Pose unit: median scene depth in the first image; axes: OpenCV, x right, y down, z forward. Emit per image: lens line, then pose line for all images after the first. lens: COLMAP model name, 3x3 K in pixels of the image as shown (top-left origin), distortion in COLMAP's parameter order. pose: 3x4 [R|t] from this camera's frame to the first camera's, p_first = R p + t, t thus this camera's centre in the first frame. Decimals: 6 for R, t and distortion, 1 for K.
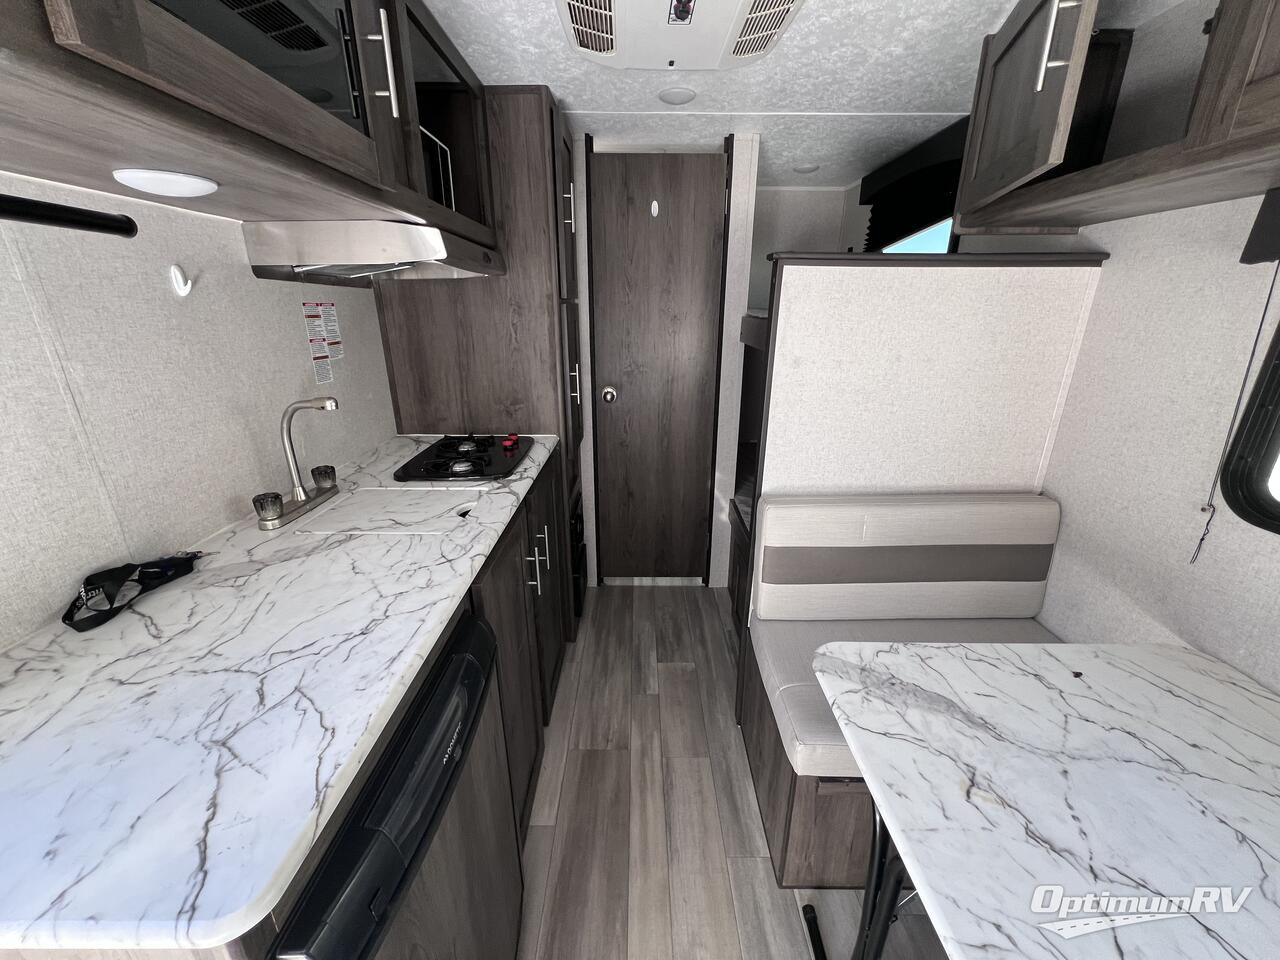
lens RADIAL K [[510.9, 0, 640.7], [0, 510.9, 483.8], [0, 0, 1]] dist [0.000219, -0.000200]
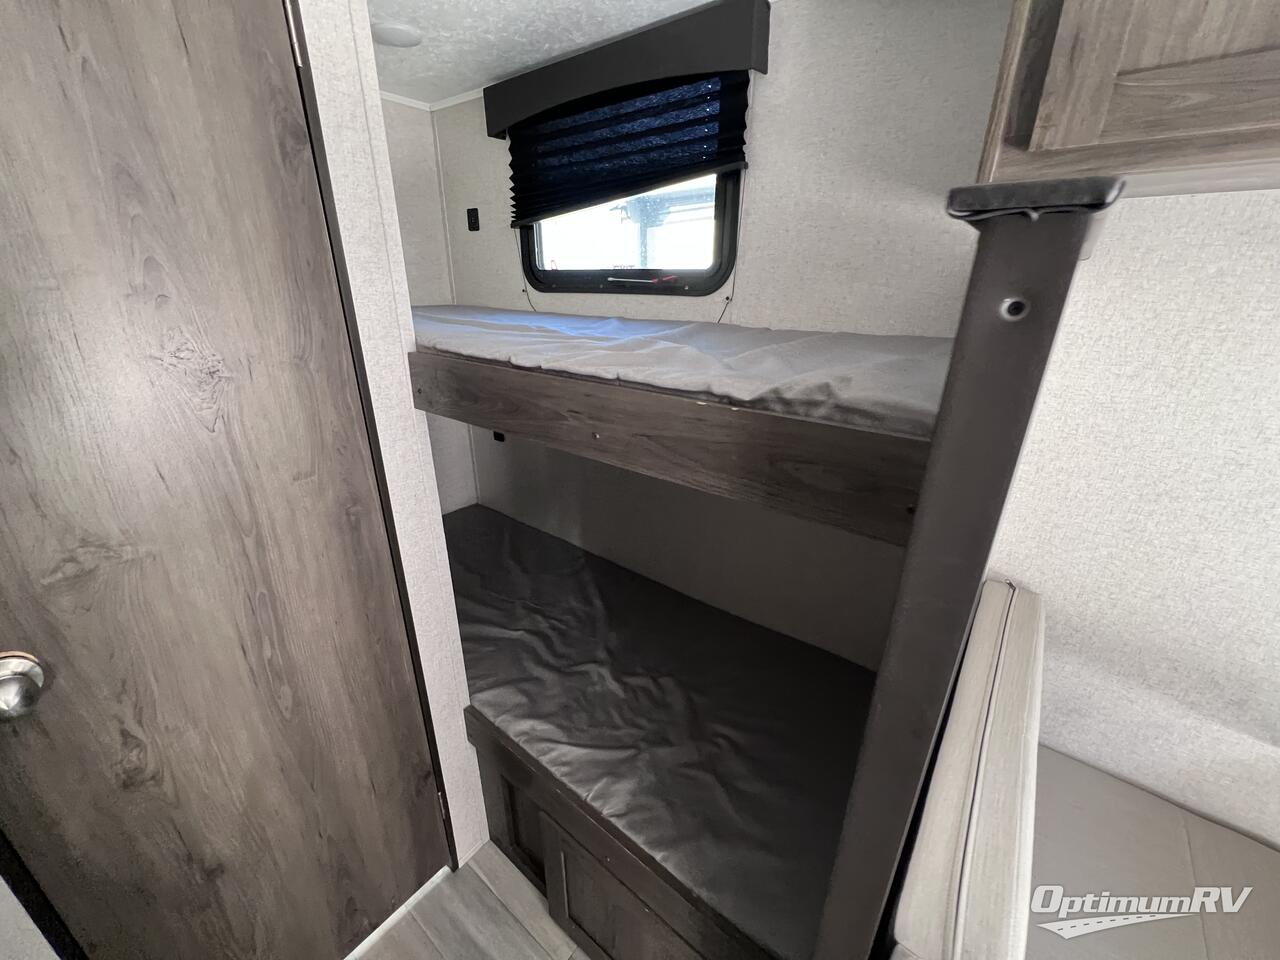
lens RADIAL K [[507.5, 0, 640.0], [0, 507.5, 480.0], [0, 0, 1]] dist [0.000182, 0.000239]
pose [[0.622786, -0.286929, 0.727880, -0.026028], [0.255160, 0.953948, 0.157725, -0.389000], [-0.739615, 0.087497, 0.667318, 0.943961]]
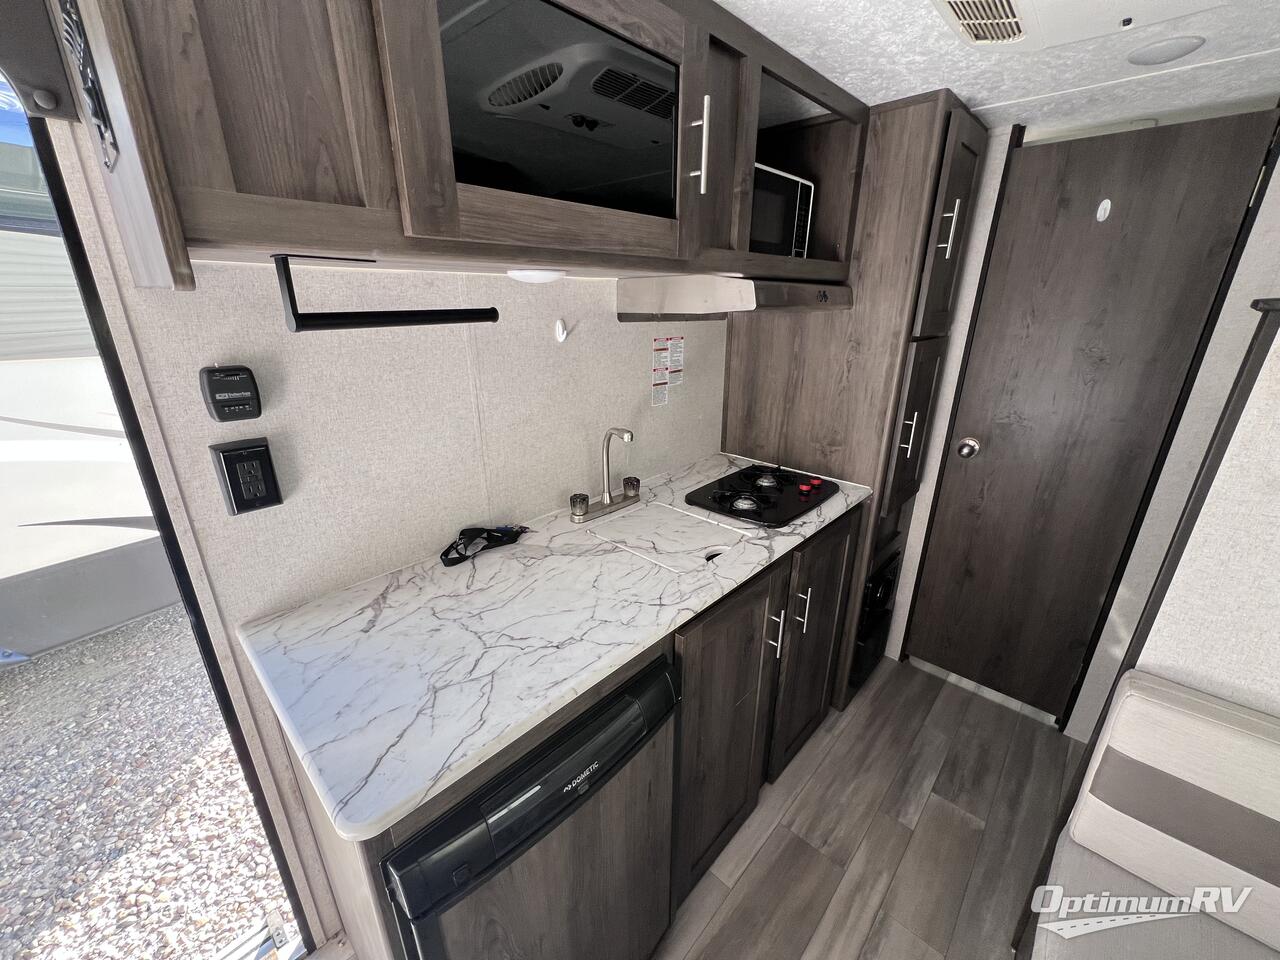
lens RADIAL K [[510.9, 0, 640.7], [0, 510.9, 483.8], [0, 0, 1]] dist [0.000219, -0.000200]
pose [[0.727837, 0.234636, -0.644360, 0.156985], [-0.227860, 0.969002, 0.095471, -0.131906], [0.646787, 0.077336, 0.758739, 0.103013]]
